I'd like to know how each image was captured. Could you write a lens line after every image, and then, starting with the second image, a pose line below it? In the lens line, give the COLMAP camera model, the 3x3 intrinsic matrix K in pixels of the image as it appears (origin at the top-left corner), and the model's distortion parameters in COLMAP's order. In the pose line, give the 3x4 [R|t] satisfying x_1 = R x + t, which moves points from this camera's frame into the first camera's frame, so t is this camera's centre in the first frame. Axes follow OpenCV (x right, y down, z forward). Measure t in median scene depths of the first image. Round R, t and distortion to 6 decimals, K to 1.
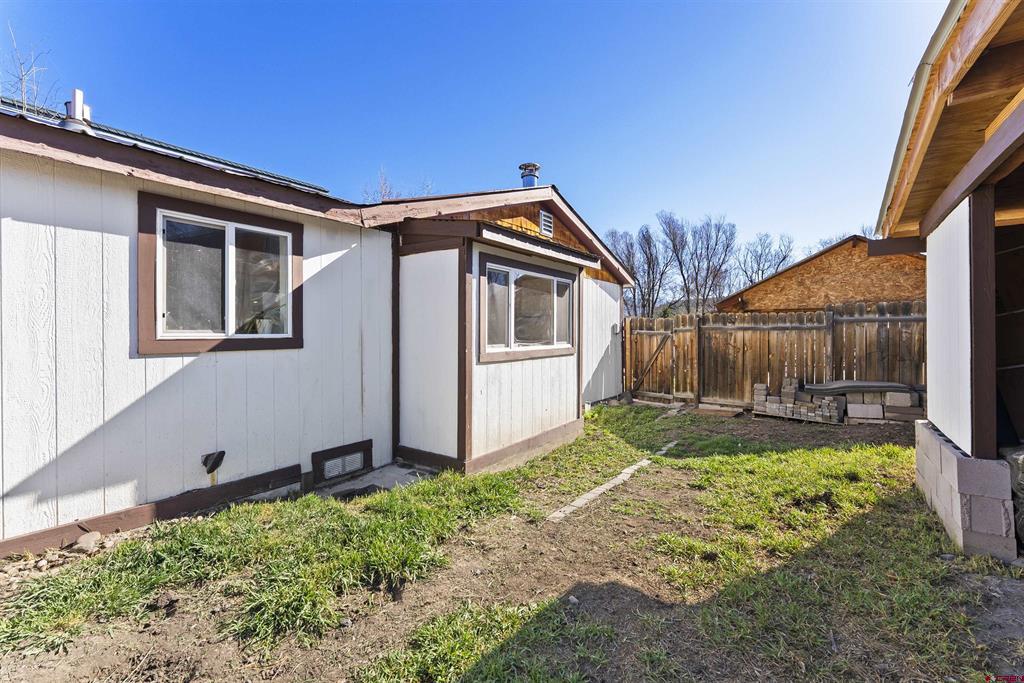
lens RADIAL K [[419.9, 0, 513.9], [0, 419.9, 338.9], [0, 0, 1]] dist [-0.004329, -0.000349]
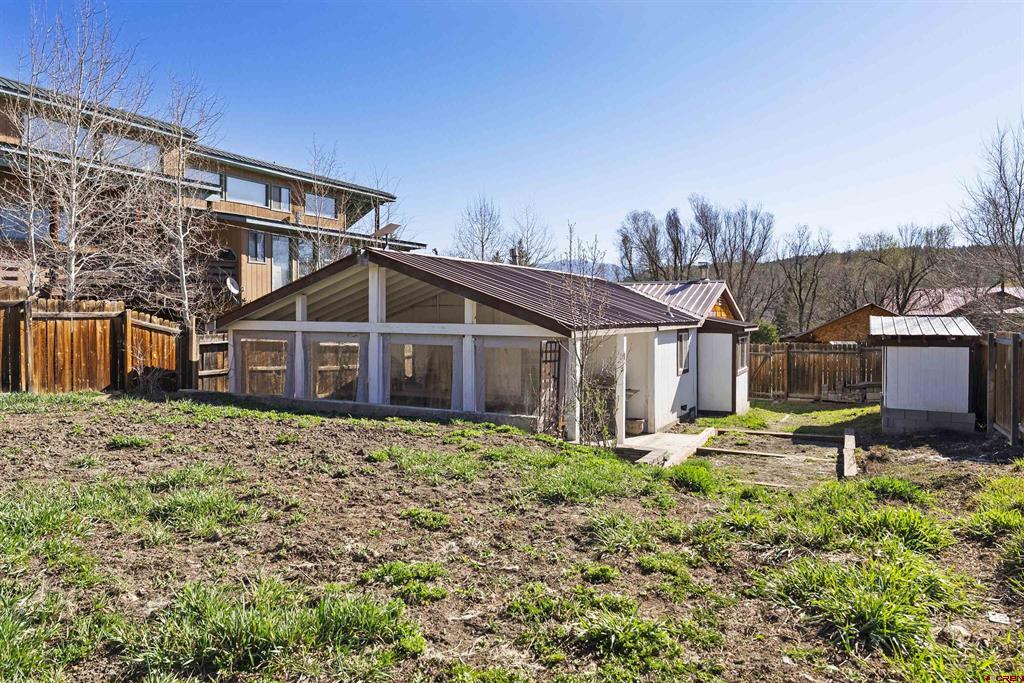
lens RADIAL K [[701.6, 0, 511.1], [0, 701.6, 339.0], [0, 0, 1]] dist [-0.001294, -0.000175]
pose [[0.985828, -0.008044, 0.167569, -1.098259], [0.005115, 0.999827, 0.017900, -0.131467], [-0.167684, -0.016789, 0.985698, -1.539878]]
